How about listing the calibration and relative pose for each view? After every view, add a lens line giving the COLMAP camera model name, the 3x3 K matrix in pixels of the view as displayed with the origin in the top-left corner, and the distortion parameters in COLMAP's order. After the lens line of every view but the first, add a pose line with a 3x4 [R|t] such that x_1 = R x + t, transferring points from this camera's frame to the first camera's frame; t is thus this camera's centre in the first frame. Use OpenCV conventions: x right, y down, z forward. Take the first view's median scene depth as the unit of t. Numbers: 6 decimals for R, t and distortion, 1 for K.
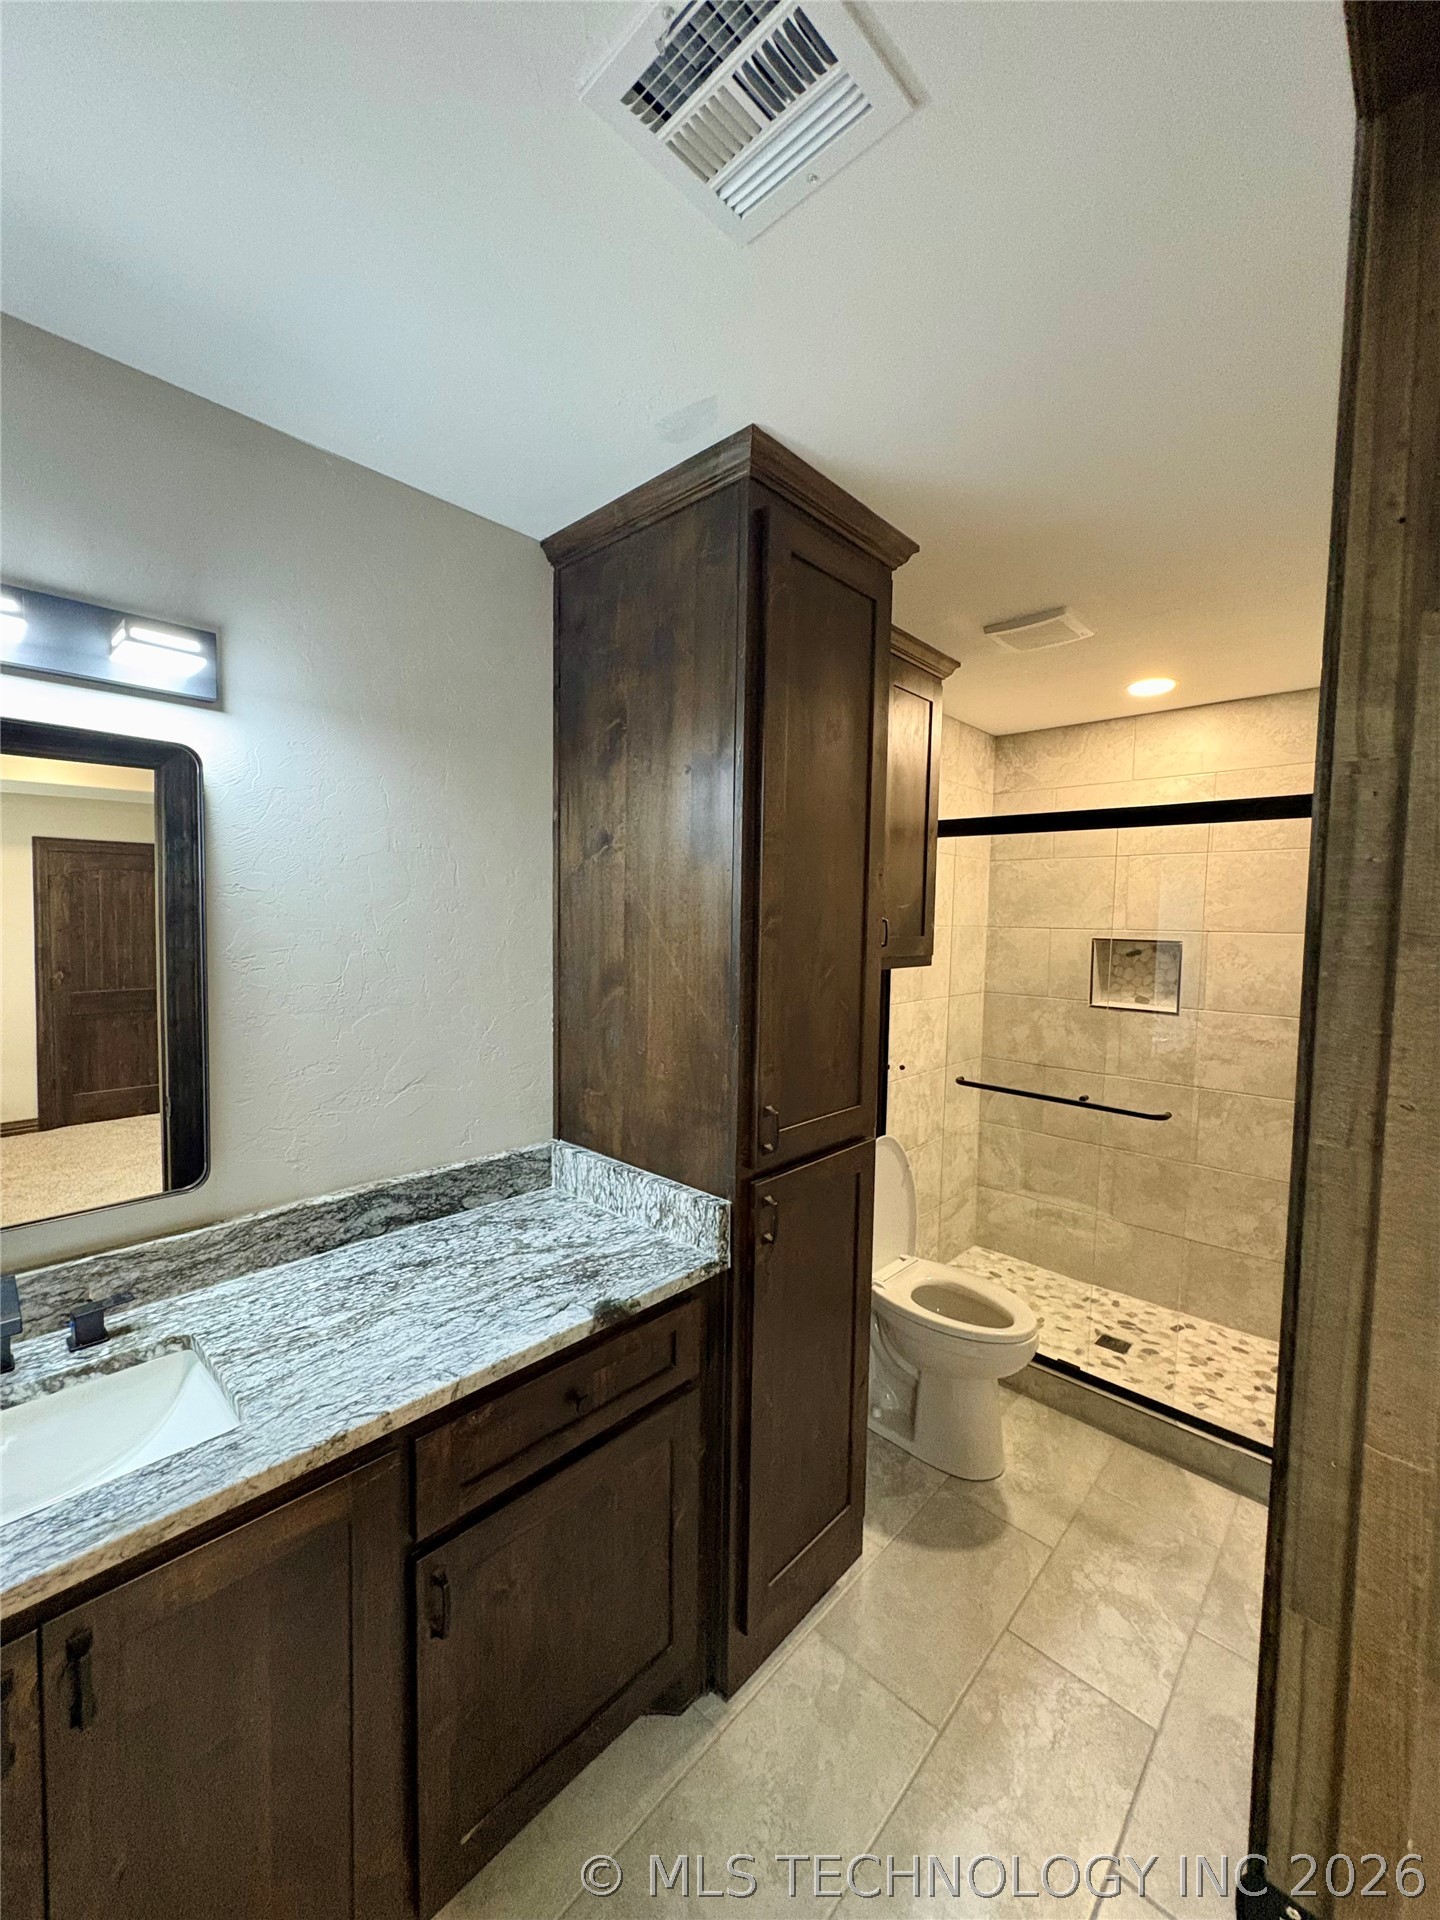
lens RADIAL K [[765.0, 0, 719.8], [0, 765.0, 962.0], [0, 0, 1]] dist [0.000581, -0.000256]
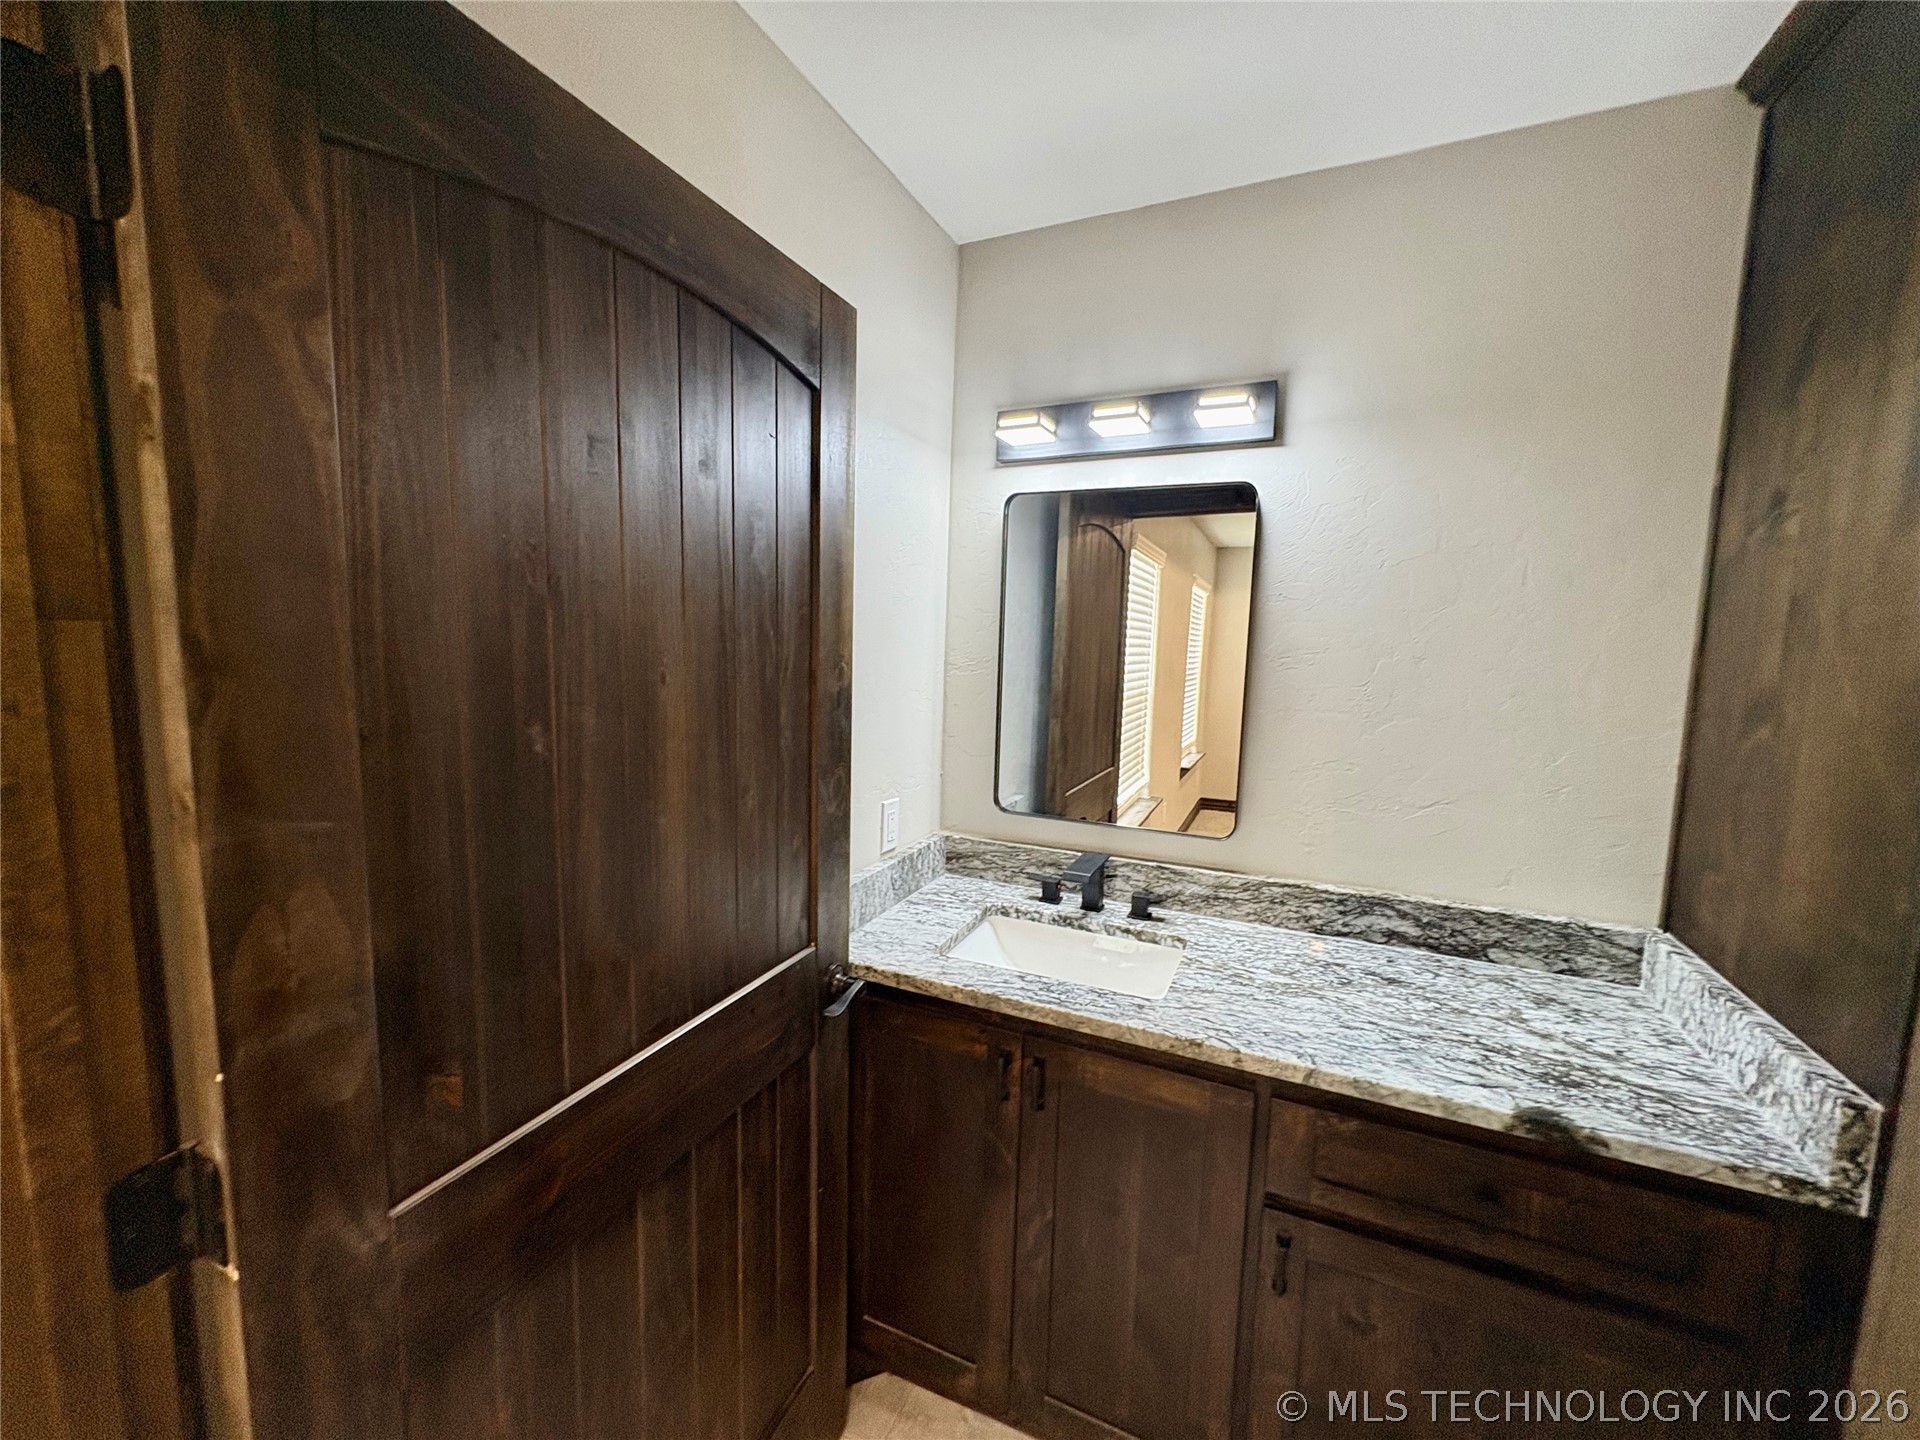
lens RADIAL K [[765.0, 0, 956.8], [0, 765.0, 722.6], [0, 0, 1]] dist [0.000581, -0.000256]
pose [[0.319209, 0.099784, -0.942416, 0.304262], [-0.073930, 0.994033, 0.080208, 0.032723], [0.944796, 0.044070, 0.324681, 0.149004]]
